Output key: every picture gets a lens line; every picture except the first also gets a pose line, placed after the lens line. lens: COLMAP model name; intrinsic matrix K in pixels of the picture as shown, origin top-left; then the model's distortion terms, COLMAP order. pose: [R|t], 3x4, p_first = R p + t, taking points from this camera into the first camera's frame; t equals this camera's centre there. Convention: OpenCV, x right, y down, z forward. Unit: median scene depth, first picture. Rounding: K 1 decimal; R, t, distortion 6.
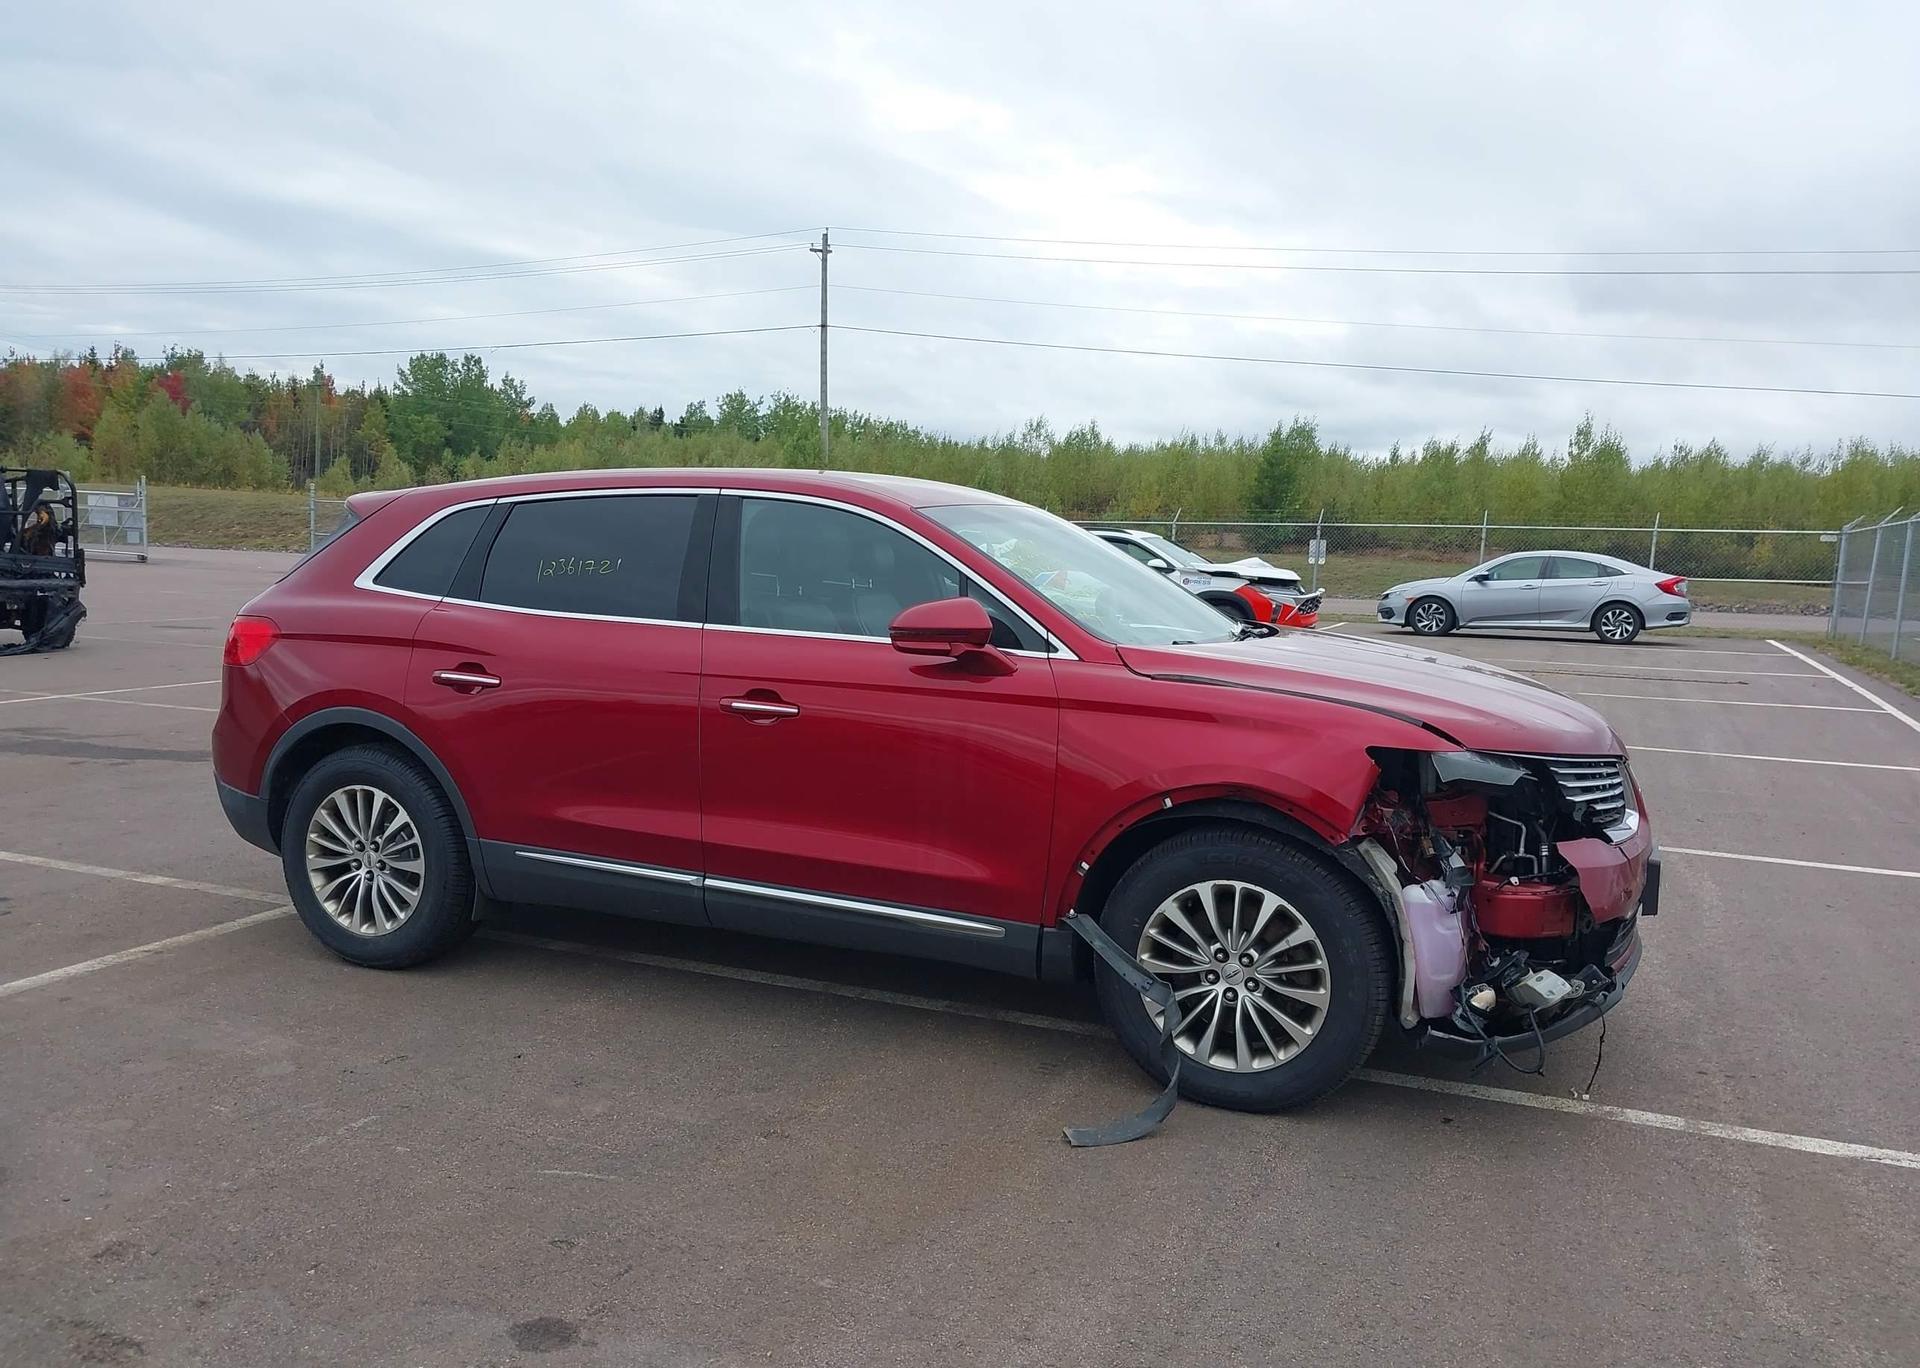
lens RADIAL K [[1506.4, 0, 957.2], [0, 1506.4, 694.9], [0, 0, 1]] dist [0.046755, -0.067746]
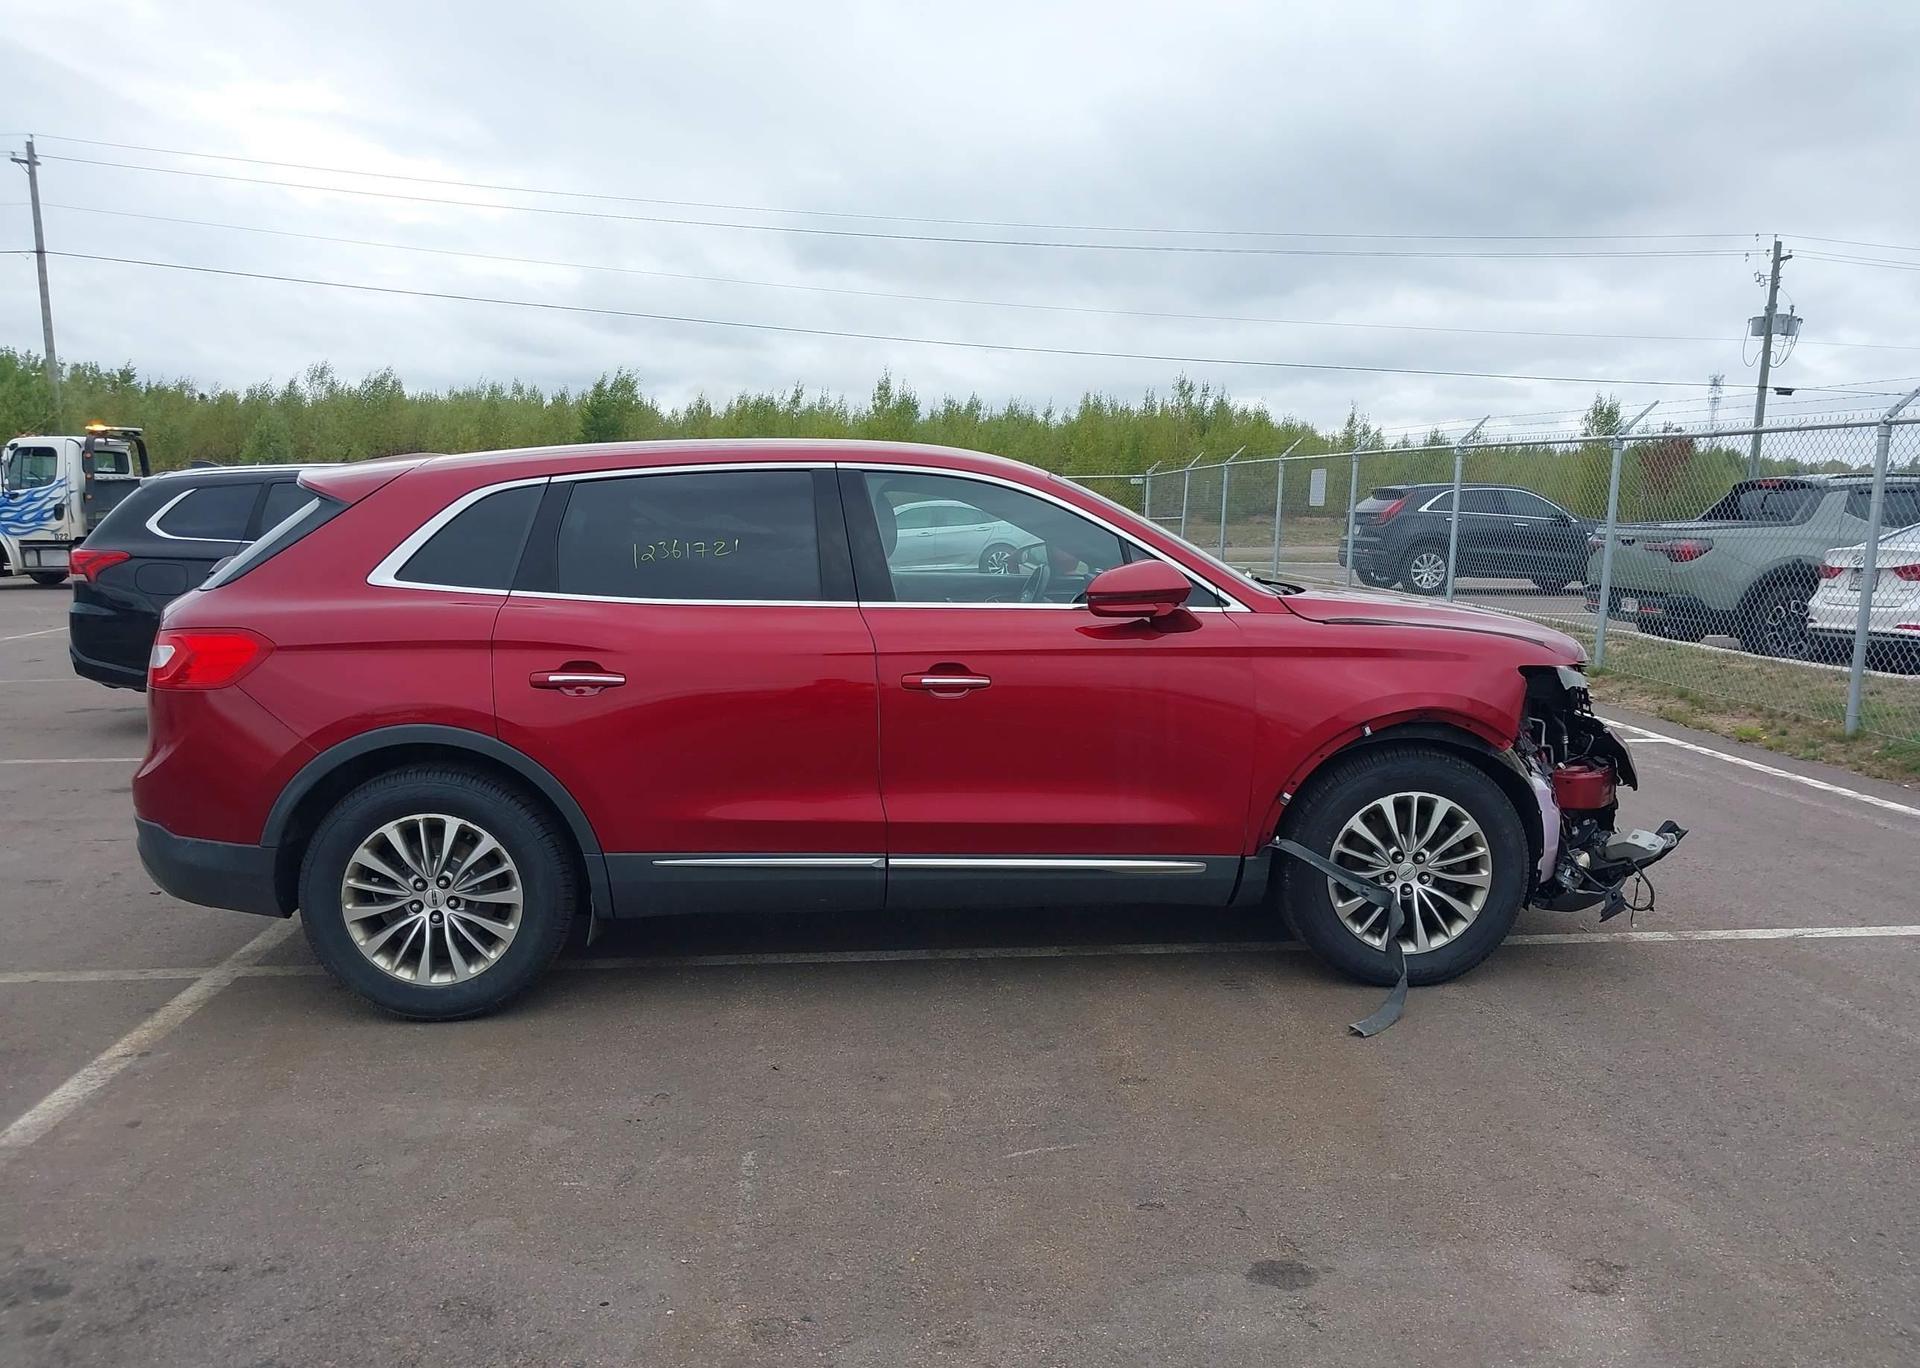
lens RADIAL K [[1506.4, 0, 965.4], [0, 1506.4, 710.8], [0, 0, 1]] dist [0.046755, -0.067746]
pose [[0.885772, -0.094528, 0.454393, -0.512085], [0.075147, 0.995331, 0.060572, -0.028334], [-0.457997, -0.019507, 0.888740, 0.093808]]
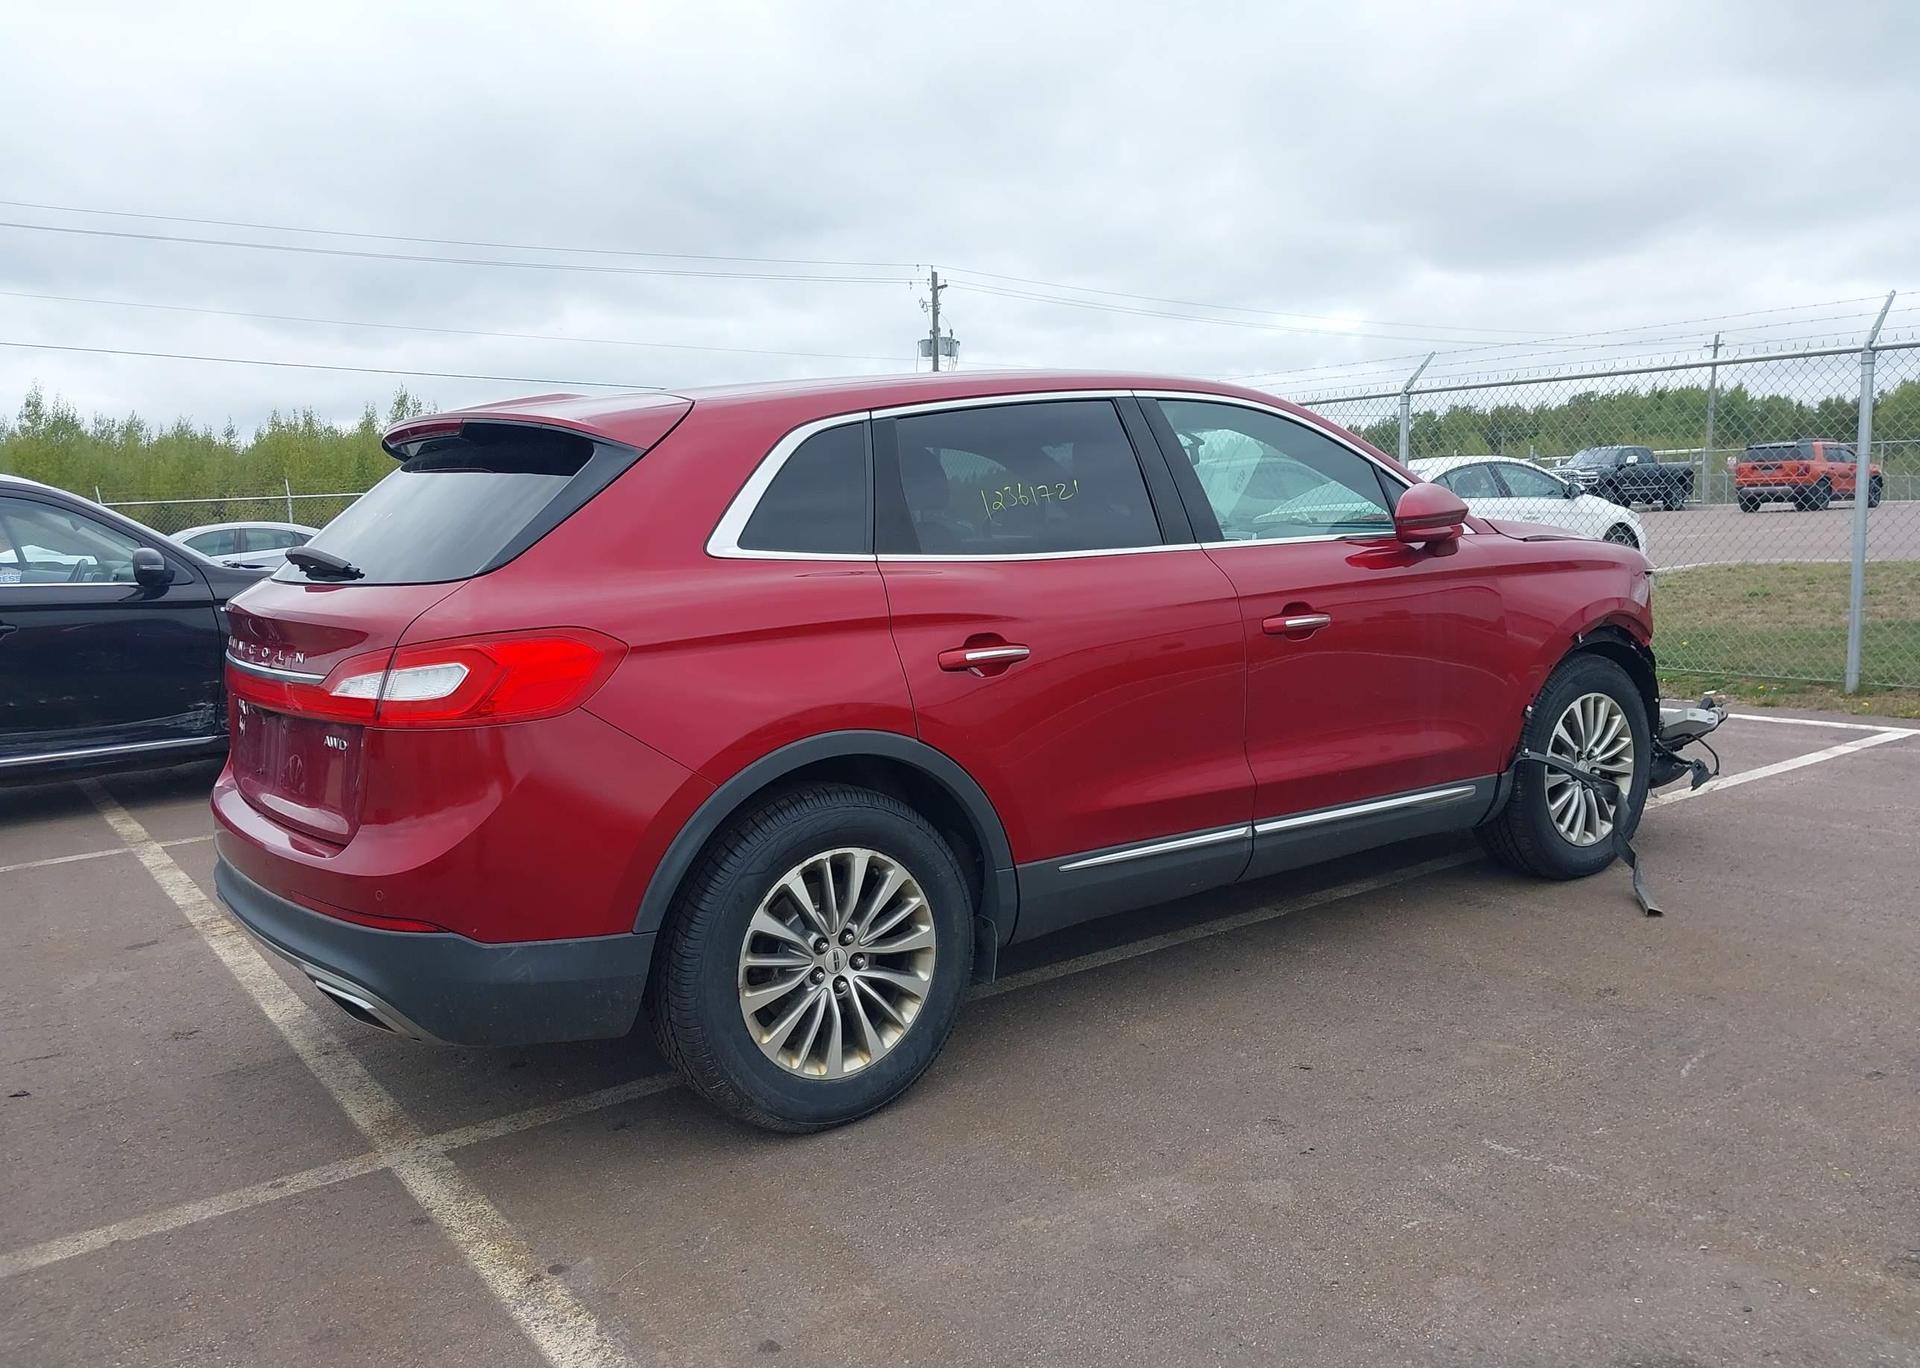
lens RADIAL K [[1506.4, 0, 965.0], [0, 1506.4, 697.8], [0, 0, 1]] dist [0.046755, -0.067746]
pose [[0.515751, -0.165670, 0.840568, -0.908217], [0.152004, 0.983254, 0.100527, -0.062451], [-0.843147, 0.075923, 0.532296, 0.606188]]
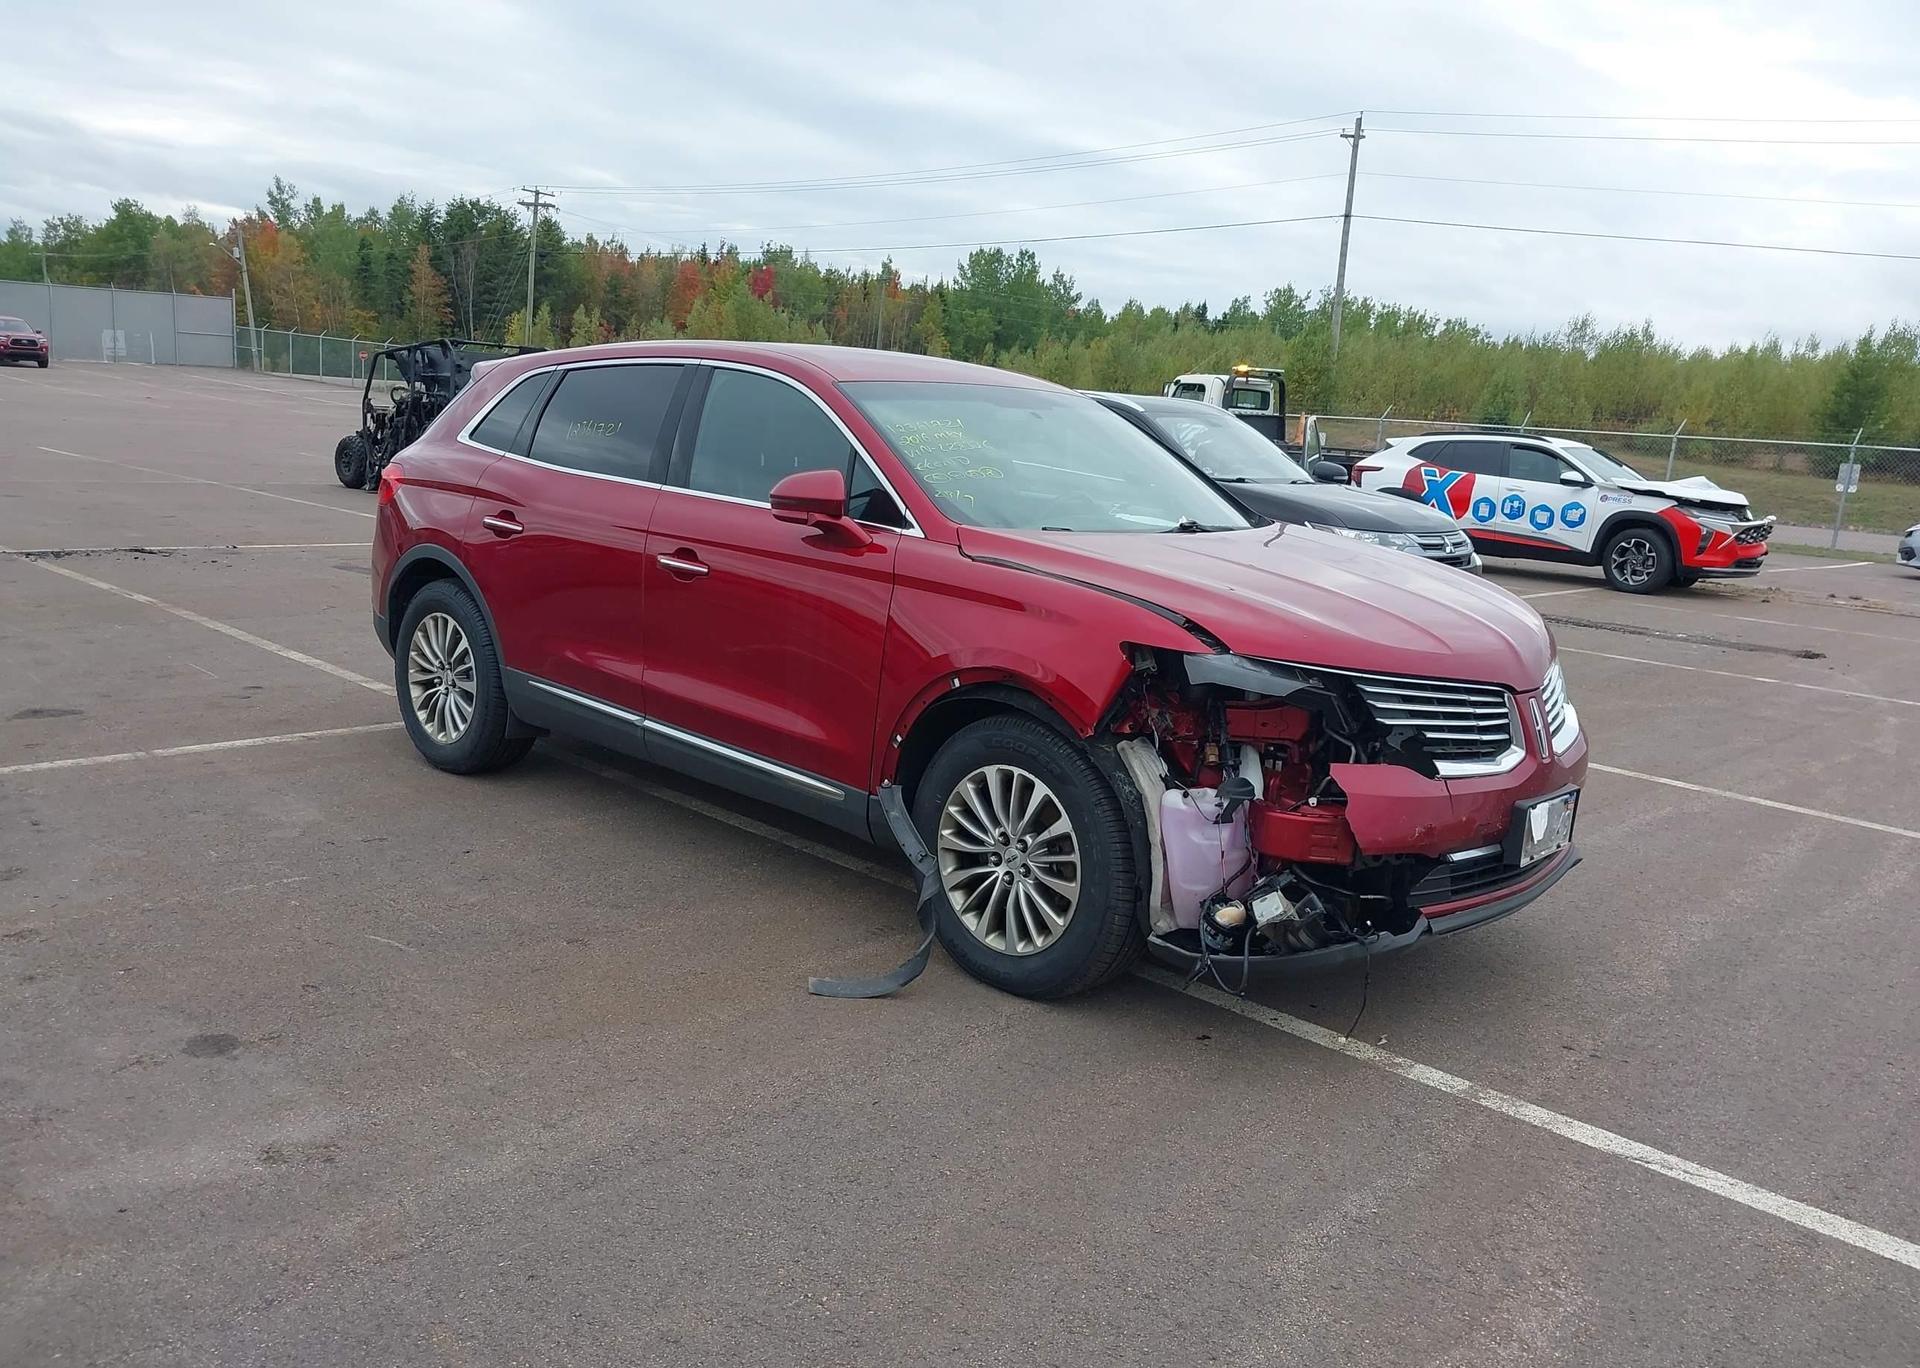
lens RADIAL K [[1506.4, 0, 952.2], [0, 1506.4, 699.2], [0, 0, 1]] dist [0.046755, -0.067746]
pose [[0.936827, 0.099711, -0.335281, 0.375367], [-0.076827, 0.993759, 0.080872, 0.000988], [0.341253, -0.050004, 0.938641, 0.039954]]
